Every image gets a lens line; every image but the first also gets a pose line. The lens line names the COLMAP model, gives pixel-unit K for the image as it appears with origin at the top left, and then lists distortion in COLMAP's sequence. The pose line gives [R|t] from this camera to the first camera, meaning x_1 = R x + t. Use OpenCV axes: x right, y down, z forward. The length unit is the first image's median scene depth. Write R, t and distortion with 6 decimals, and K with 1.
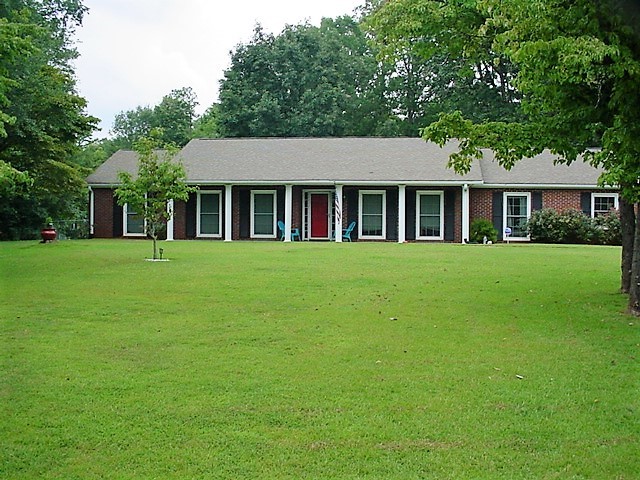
lens RADIAL K [[812.9, 0, 320.0], [0, 812.9, 240.0], [0, 0, 1]] dist [-0.244031, 0.027559]
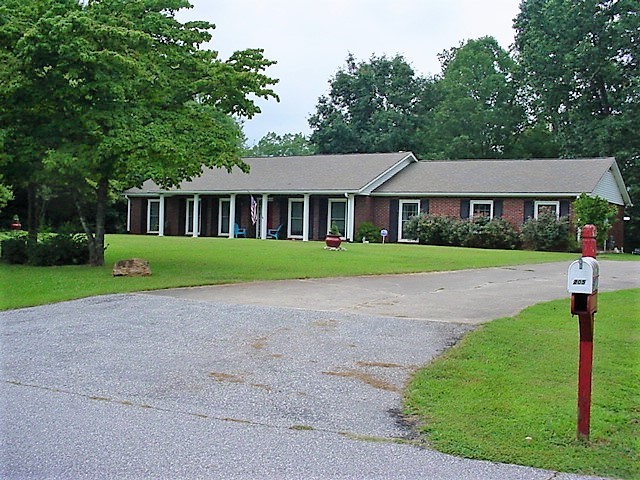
lens RADIAL K [[812.9, 0, 320.0], [0, 812.9, 240.0], [0, 0, 1]] dist [-0.244031, 0.027559]
pose [[0.894548, 0.024089, -0.446322, 0.603647], [-0.029736, 0.999542, -0.005652, 0.007184], [0.445982, 0.018328, 0.894854, -0.079764]]
